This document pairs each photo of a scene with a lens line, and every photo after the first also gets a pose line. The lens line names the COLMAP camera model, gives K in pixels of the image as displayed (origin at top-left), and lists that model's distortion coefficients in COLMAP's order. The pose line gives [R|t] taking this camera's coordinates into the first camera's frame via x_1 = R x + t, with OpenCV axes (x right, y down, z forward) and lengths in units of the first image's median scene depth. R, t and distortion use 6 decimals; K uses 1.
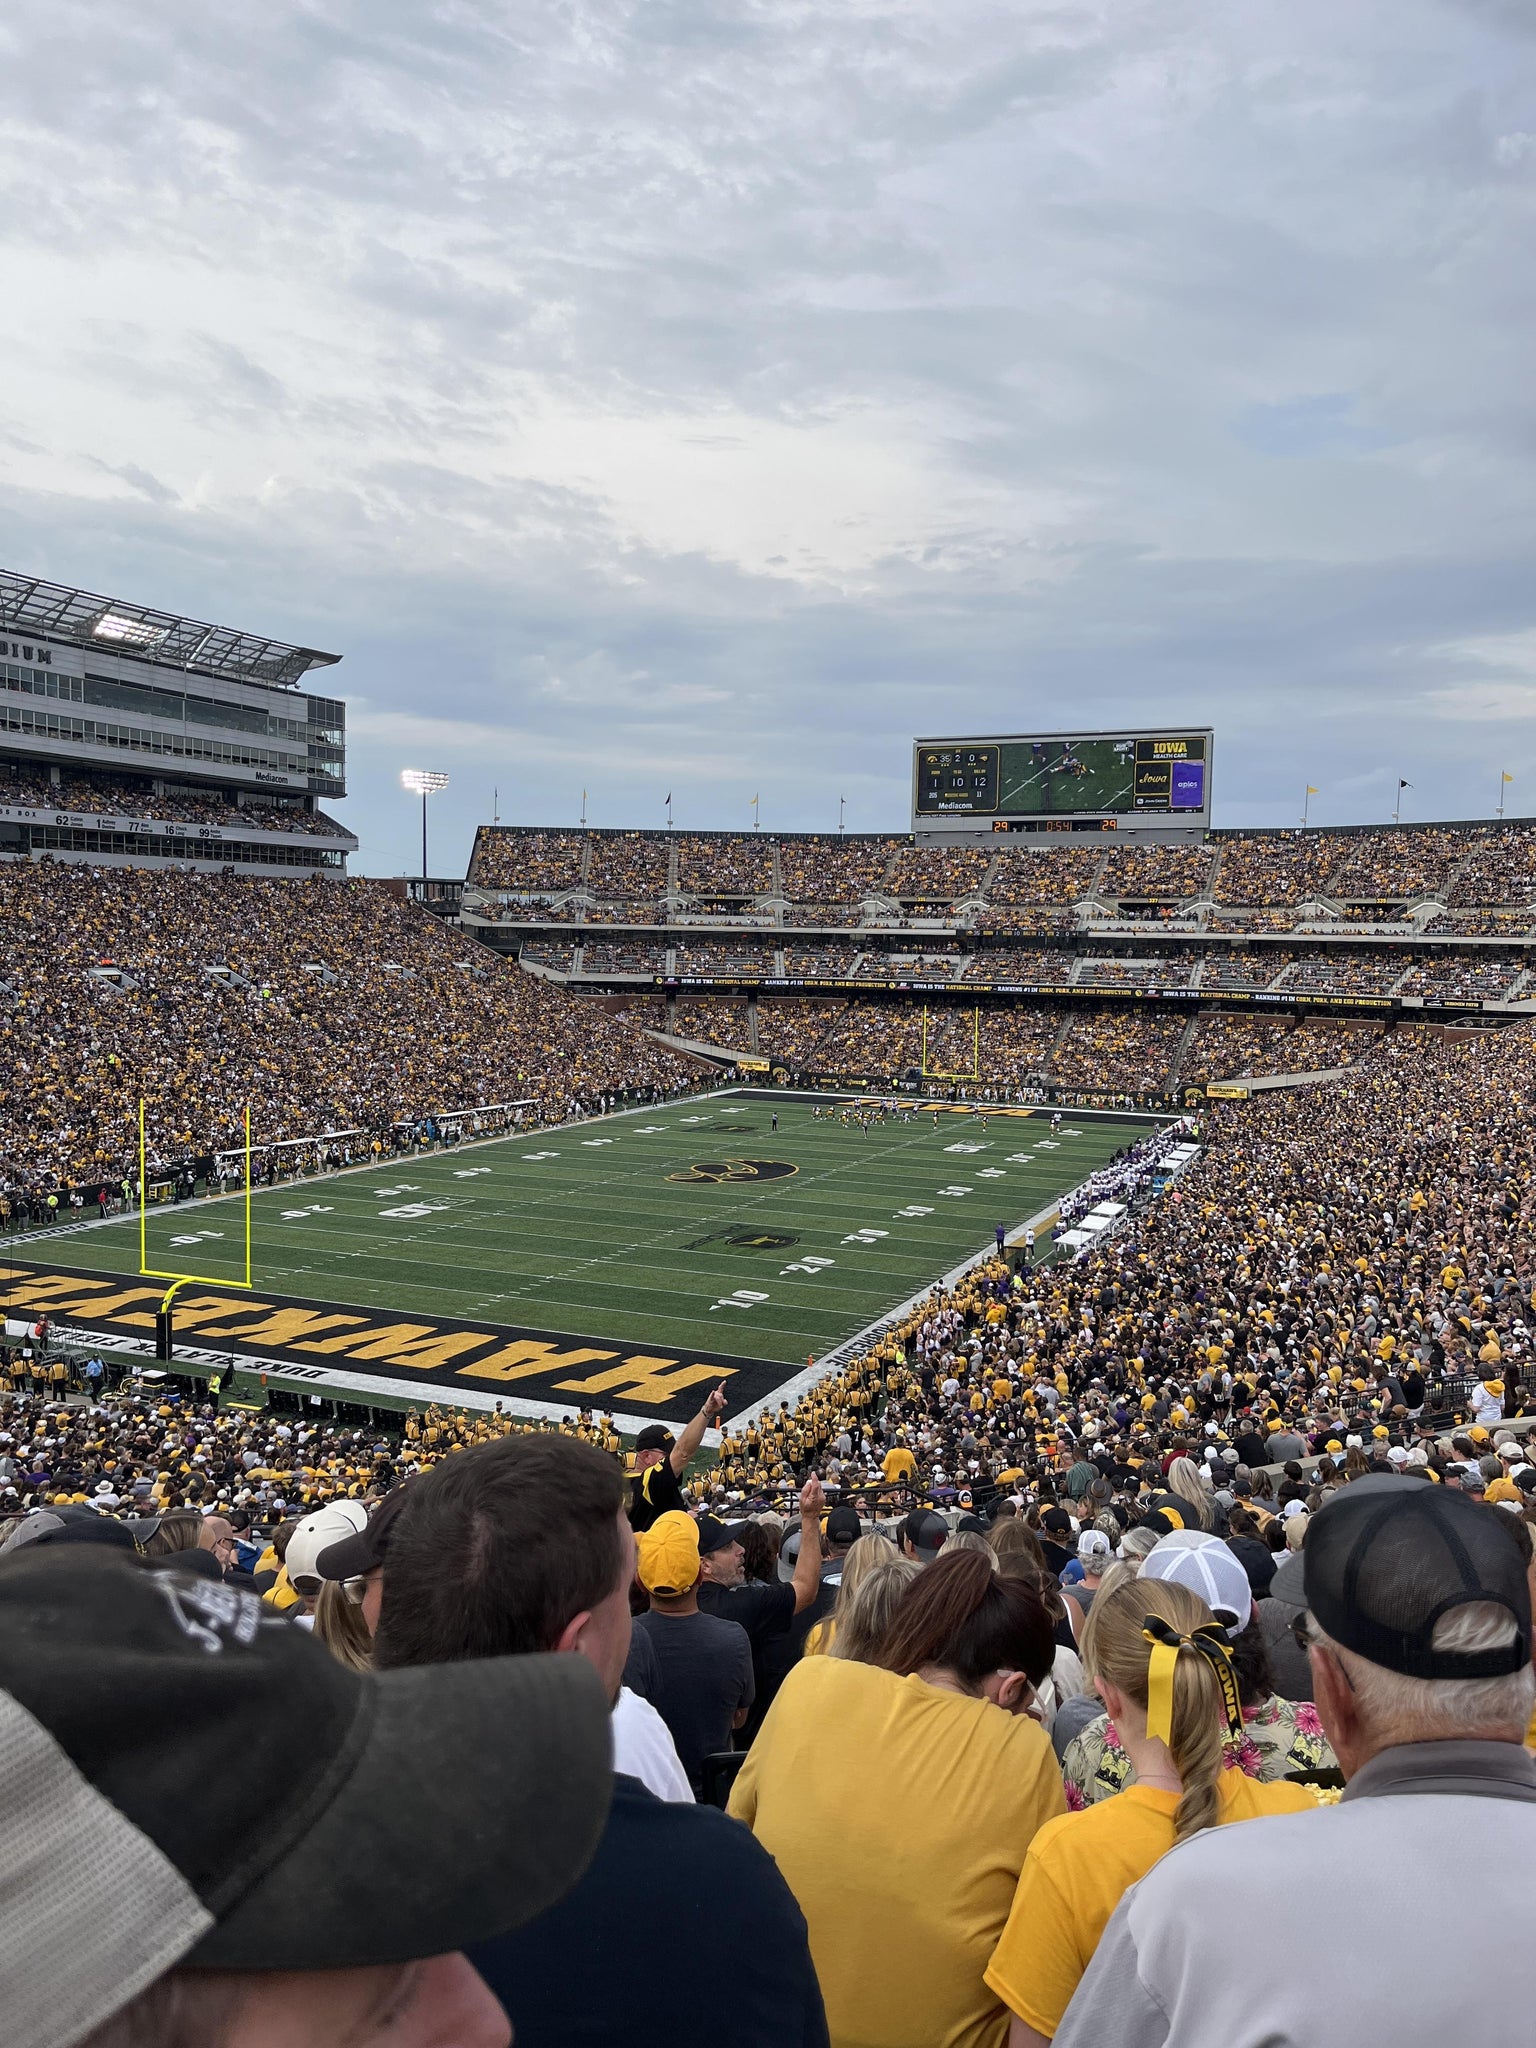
lens RADIAL K [[1542.6, 0, 774.7], [0, 1542.6, 1074.3], [0, 0, 1]] dist [0.037388, -0.037303]
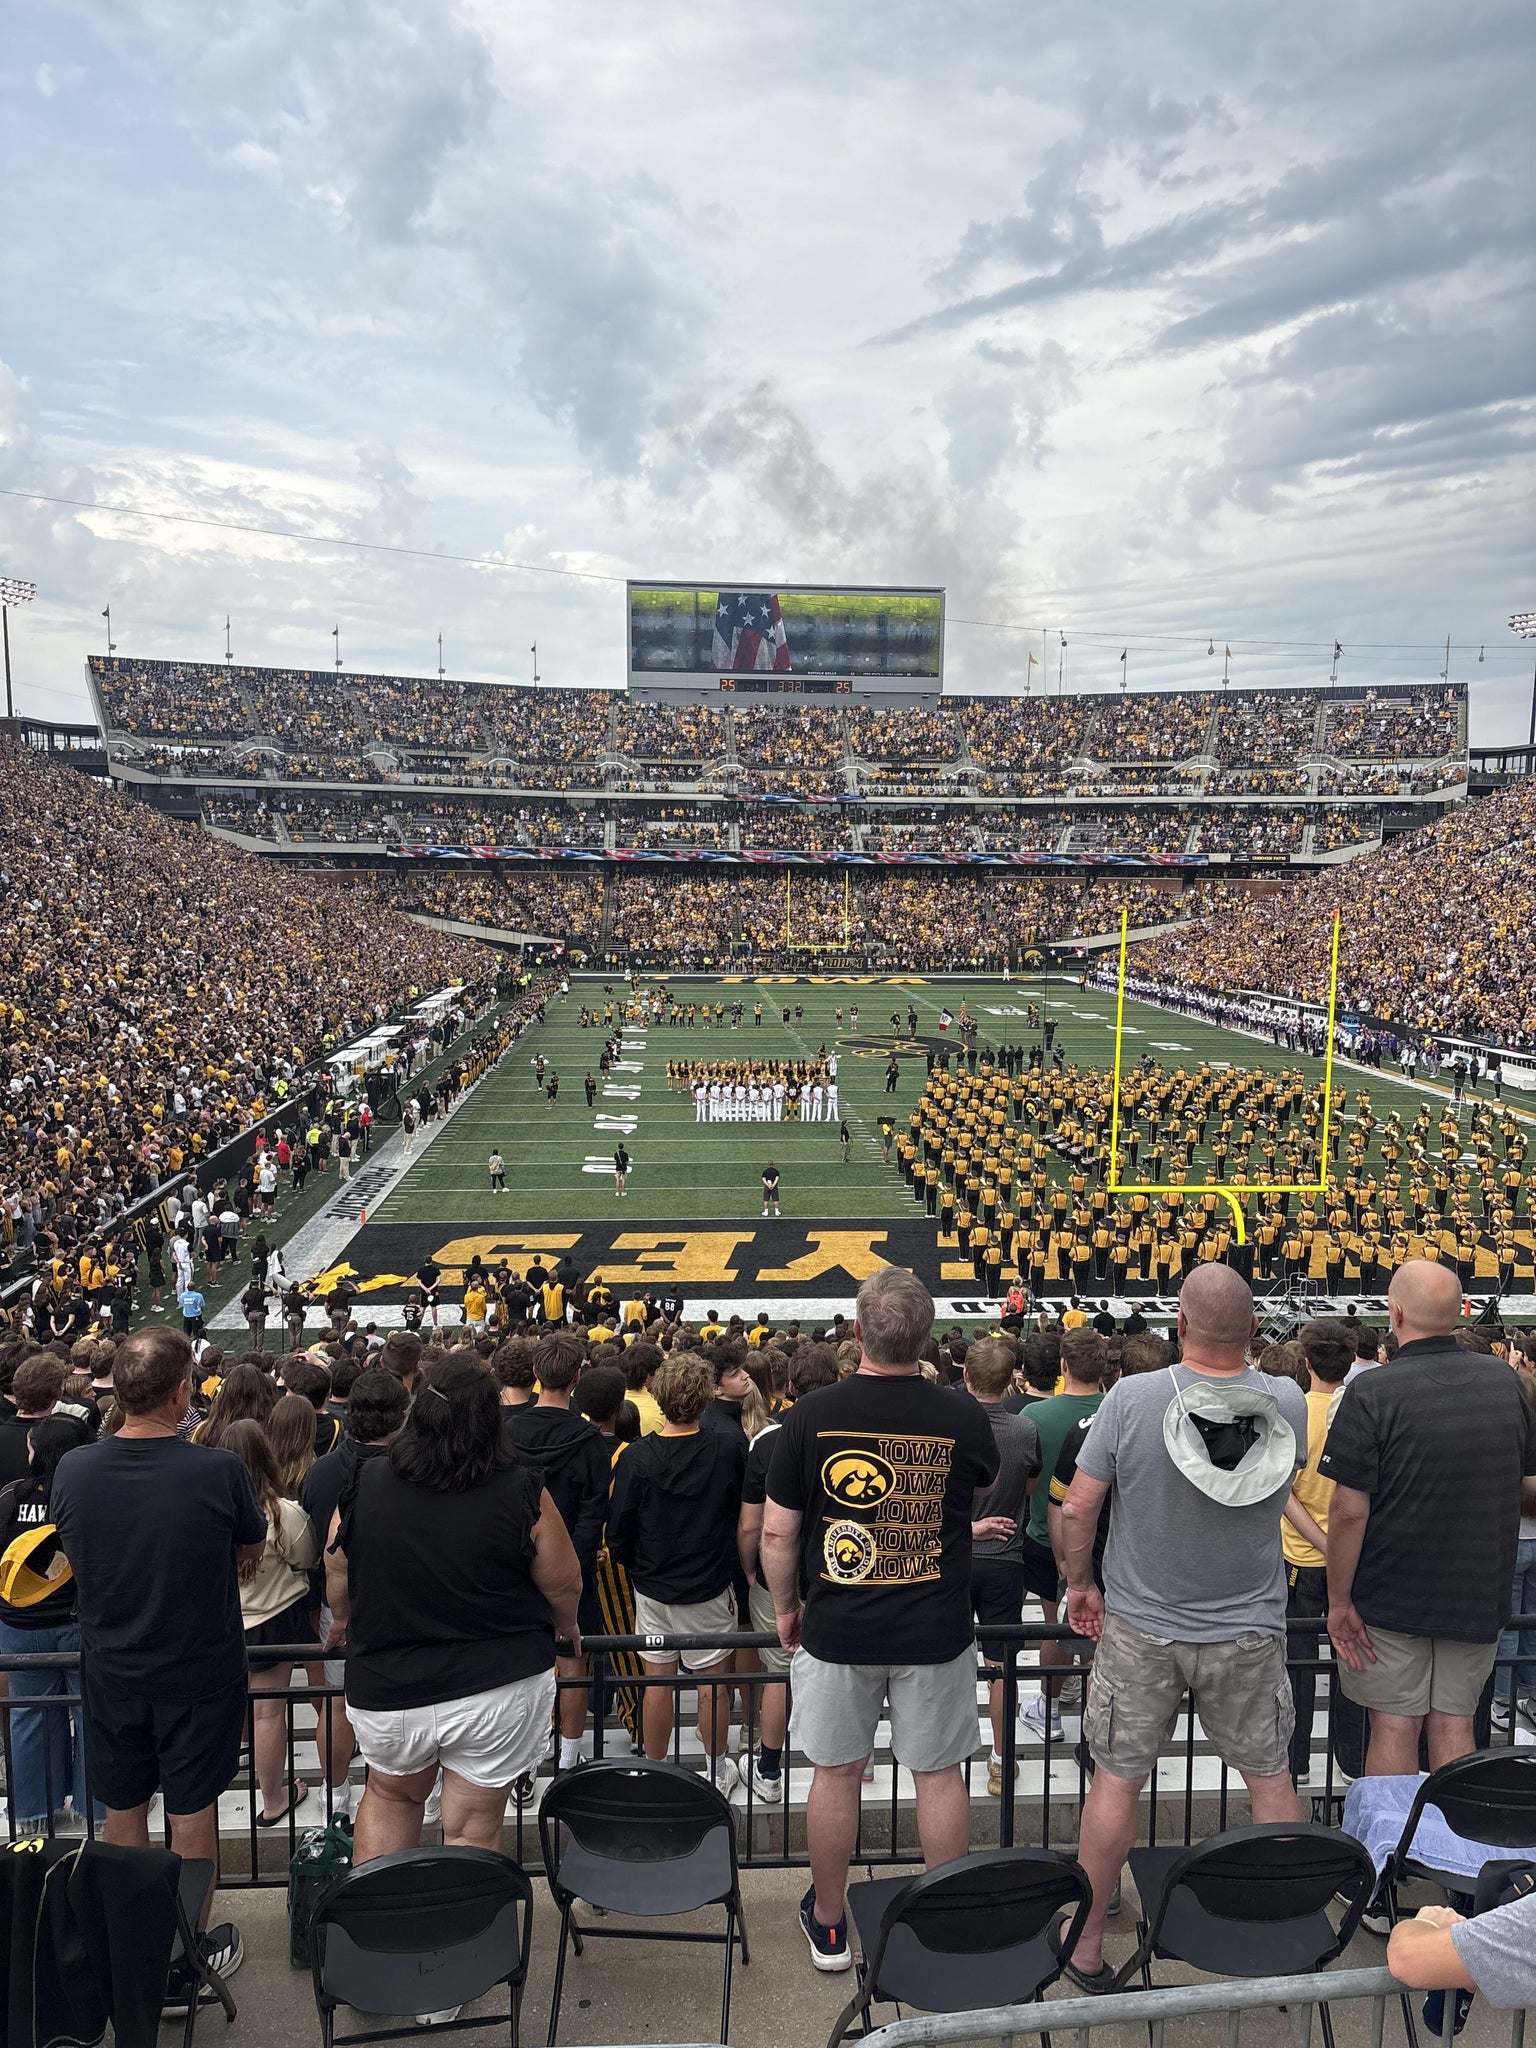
lens RADIAL K [[1542.6, 0, 778.6], [0, 1542.6, 1010.2], [0, 0, 1]] dist [0.037388, -0.037303]
pose [[0.887084, -0.054205, 0.458414, -0.290055], [0.048191, 0.998530, 0.024815, 0.013357], [-0.459085, 0.000079, 0.888393, 0.188246]]
